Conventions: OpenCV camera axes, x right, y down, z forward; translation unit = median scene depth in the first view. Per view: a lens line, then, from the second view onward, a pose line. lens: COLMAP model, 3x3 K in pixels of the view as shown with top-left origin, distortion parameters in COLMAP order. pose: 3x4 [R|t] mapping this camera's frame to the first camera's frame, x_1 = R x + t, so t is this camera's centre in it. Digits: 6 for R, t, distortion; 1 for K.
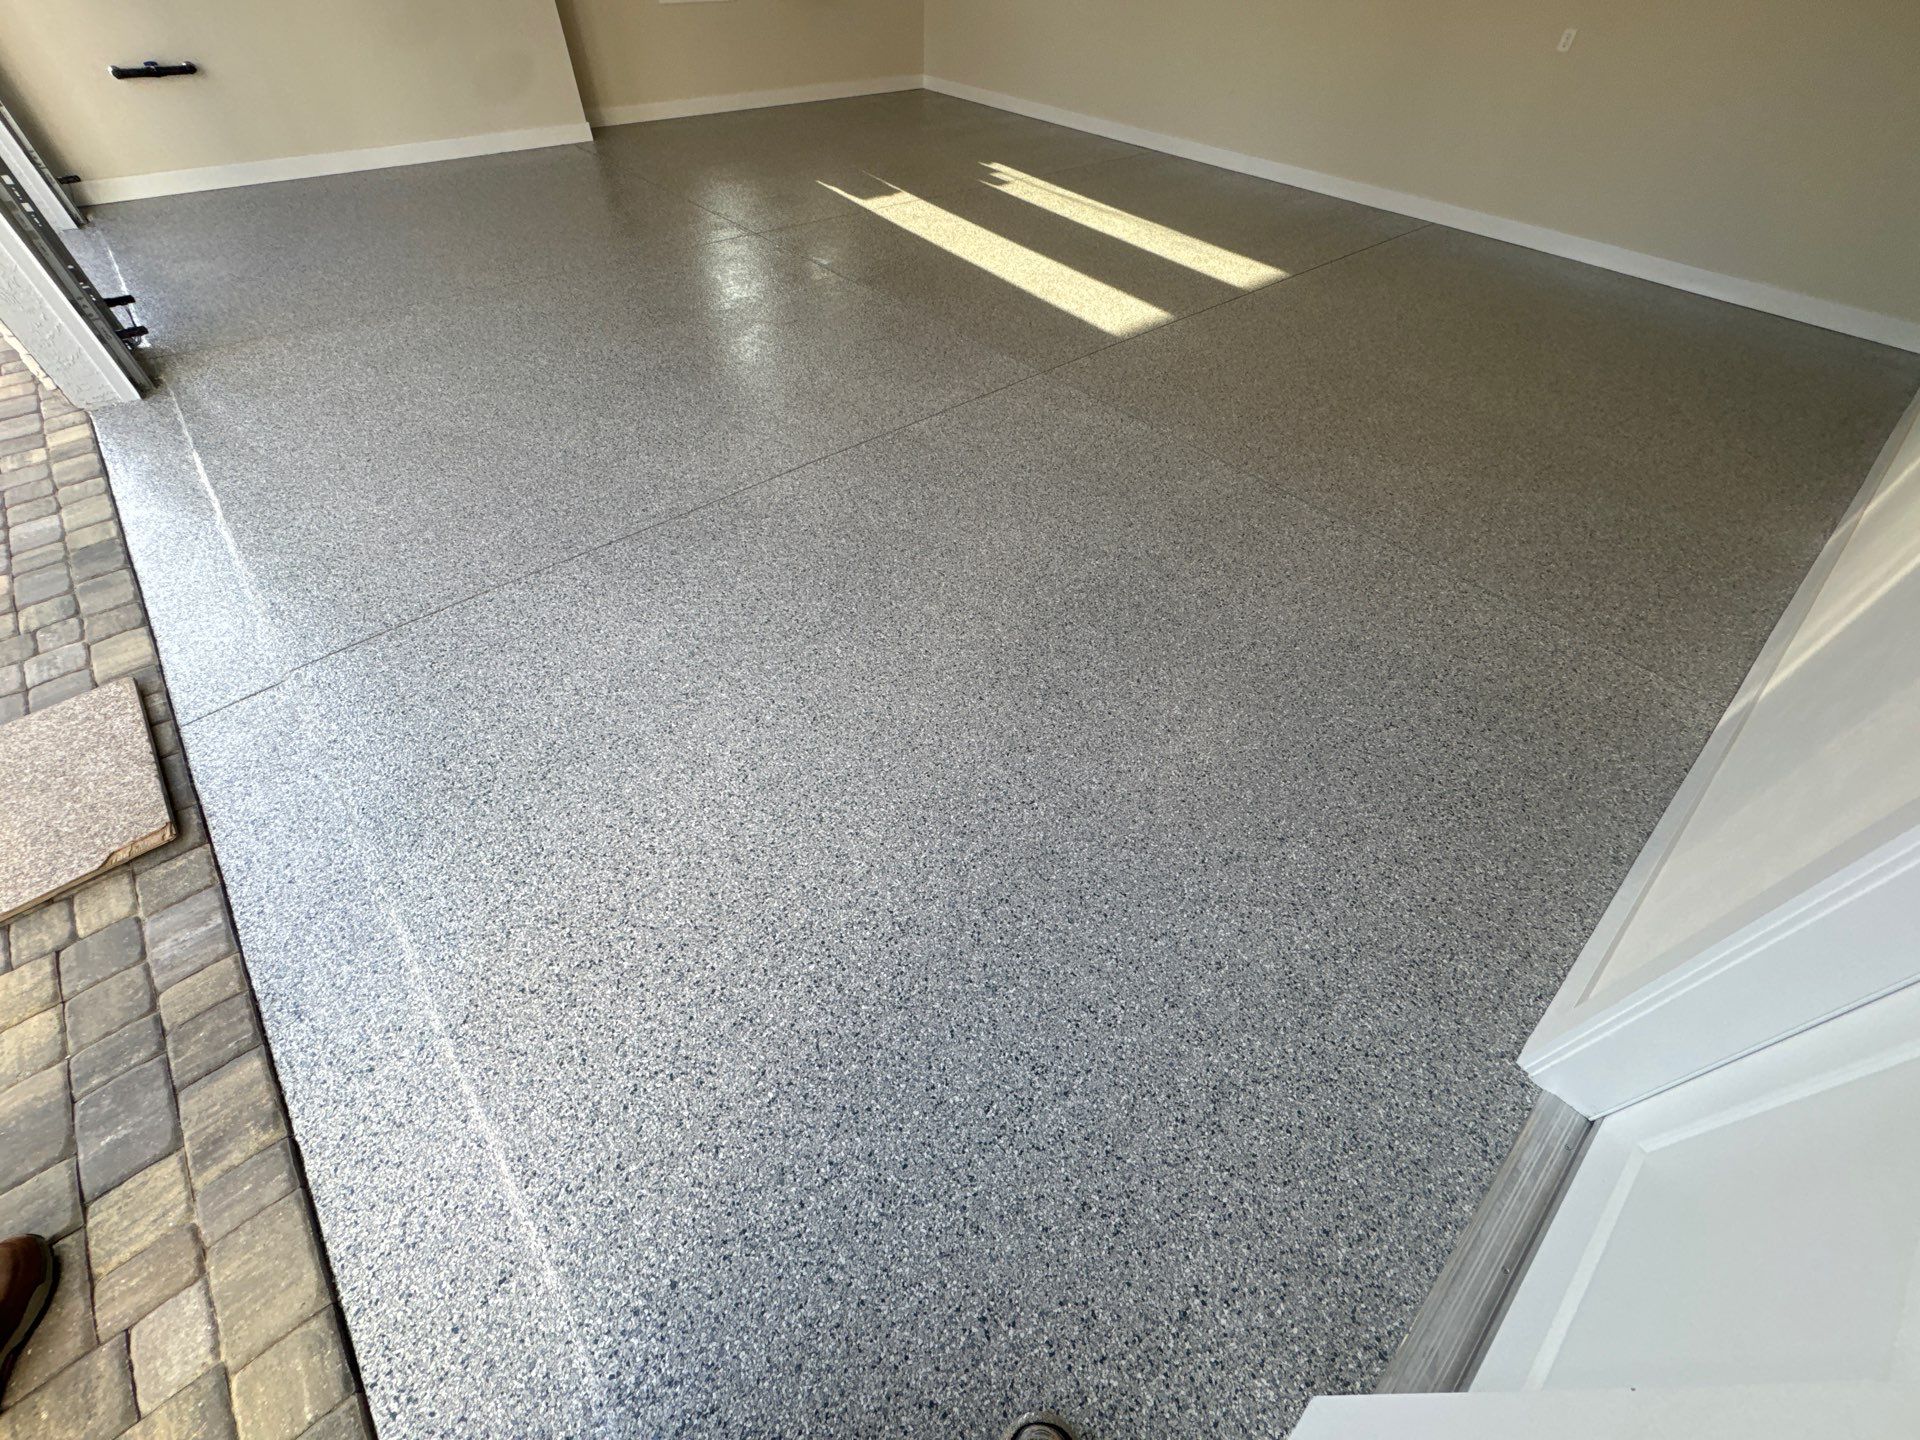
lens RADIAL K [[762.3, 0, 960.0], [0, 762.3, 720.0], [0, 0, 1]] dist [-0.002185, 0.000224]
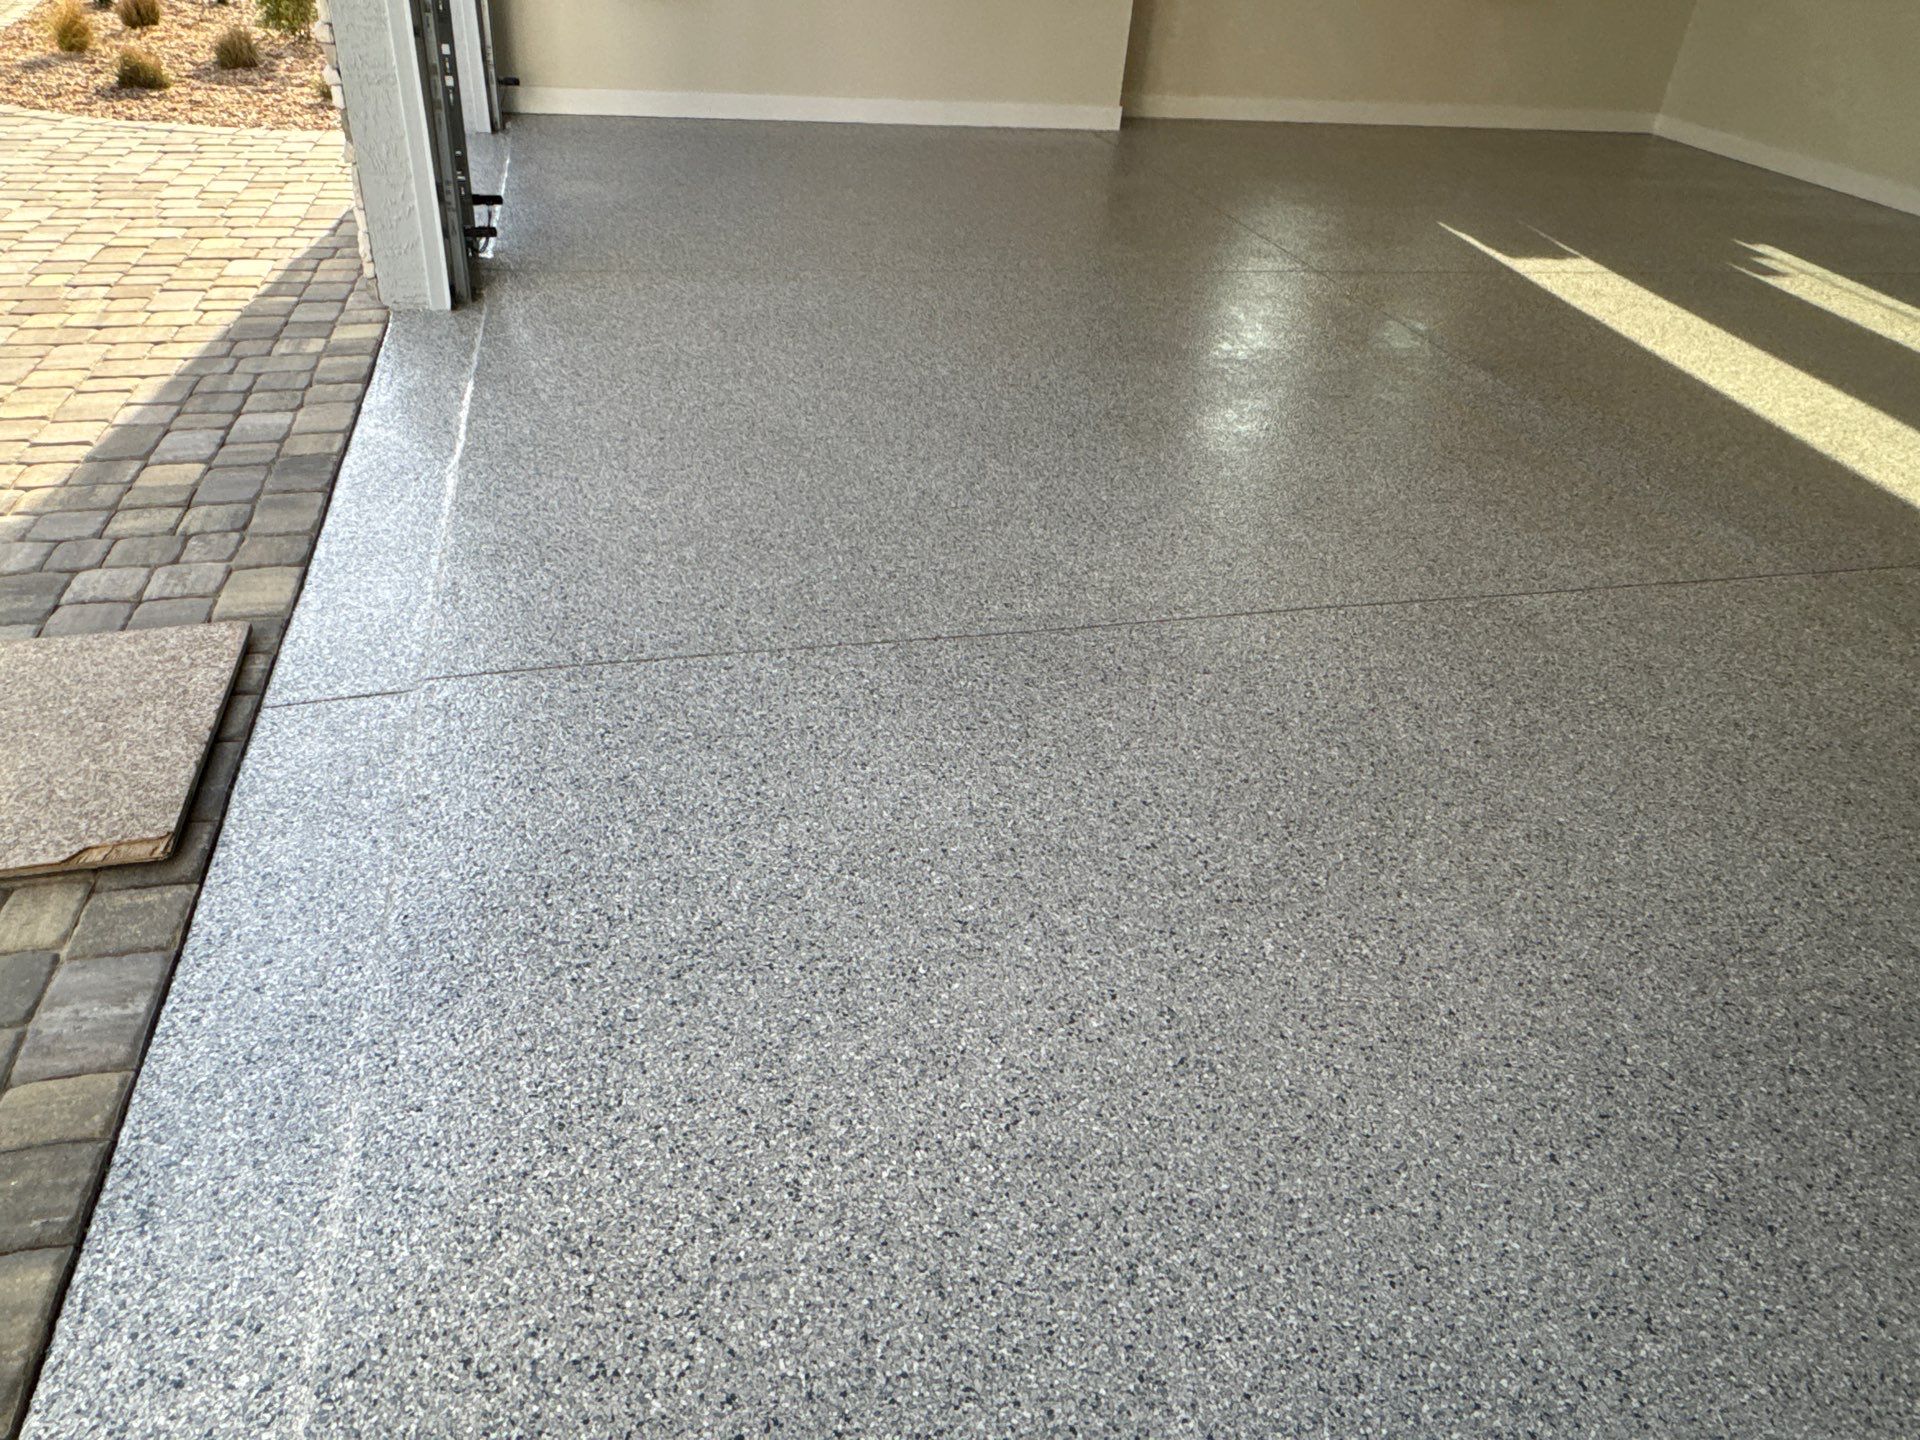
lens RADIAL K [[1313.9, 0, 955.1], [0, 1313.9, 729.3], [0, 0, 1]] dist [-0.005343, 0.002828]
pose [[0.885112, 0.284459, -0.368320, -0.067189], [-0.370615, 0.909522, -0.188188, 0.016232], [0.281464, 0.303072, 0.910453, 0.131443]]
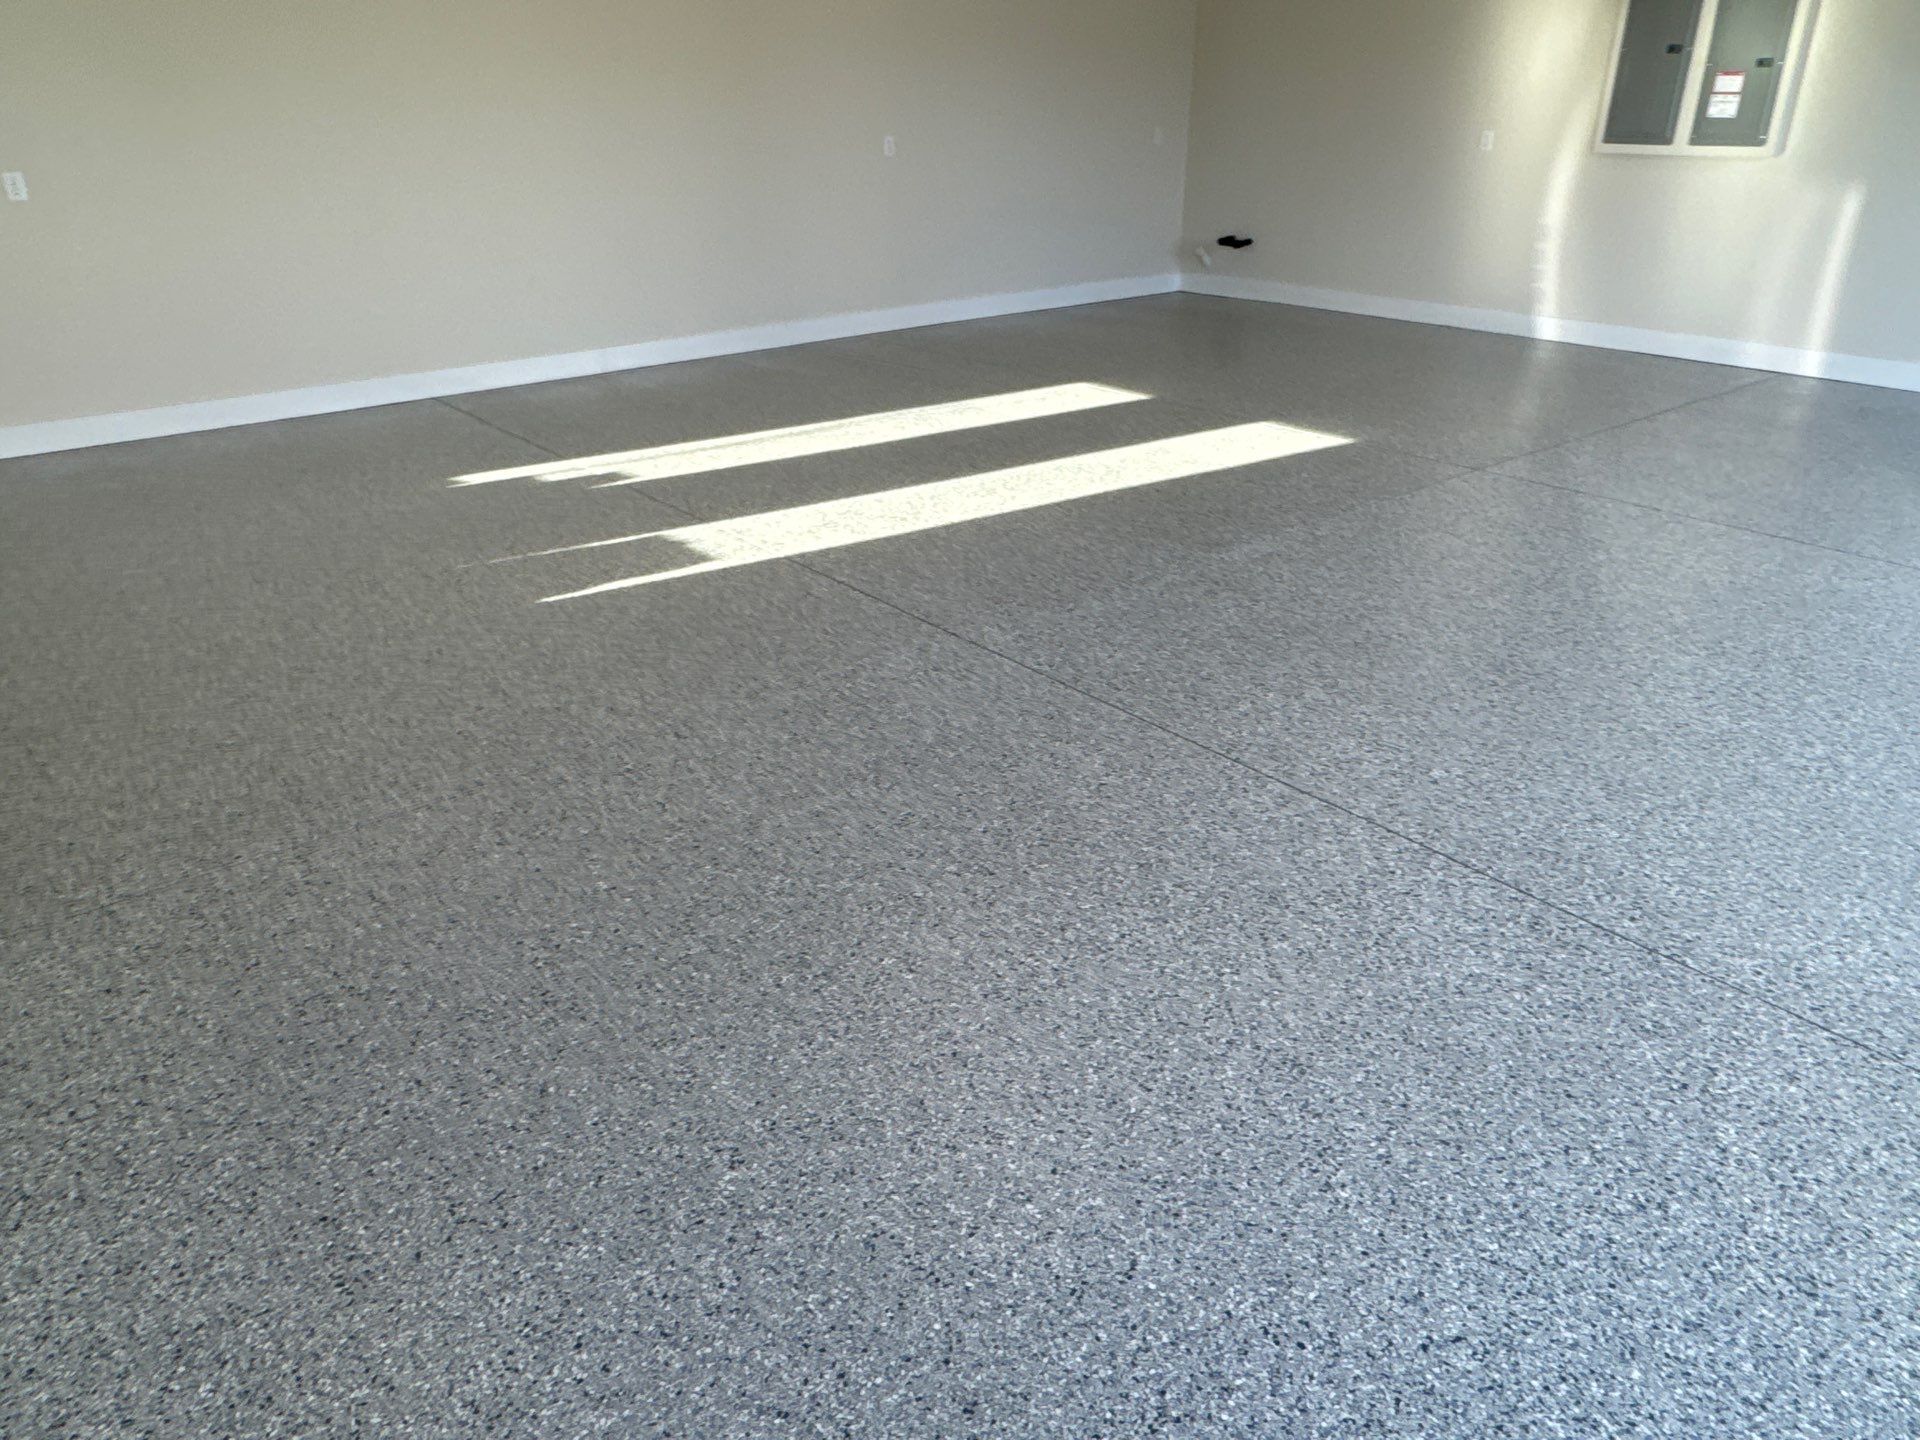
lens RADIAL K [[1325.9, 0, 952.5], [0, 1325.9, 724.4], [0, 0, 1]] dist [-0.005653, 0.003467]
pose [[0.040215, -0.463829, 0.885011, -2.047735], [0.748689, 0.600550, 0.280723, -1.769107], [-0.661701, 0.651309, 0.371415, 1.633543]]
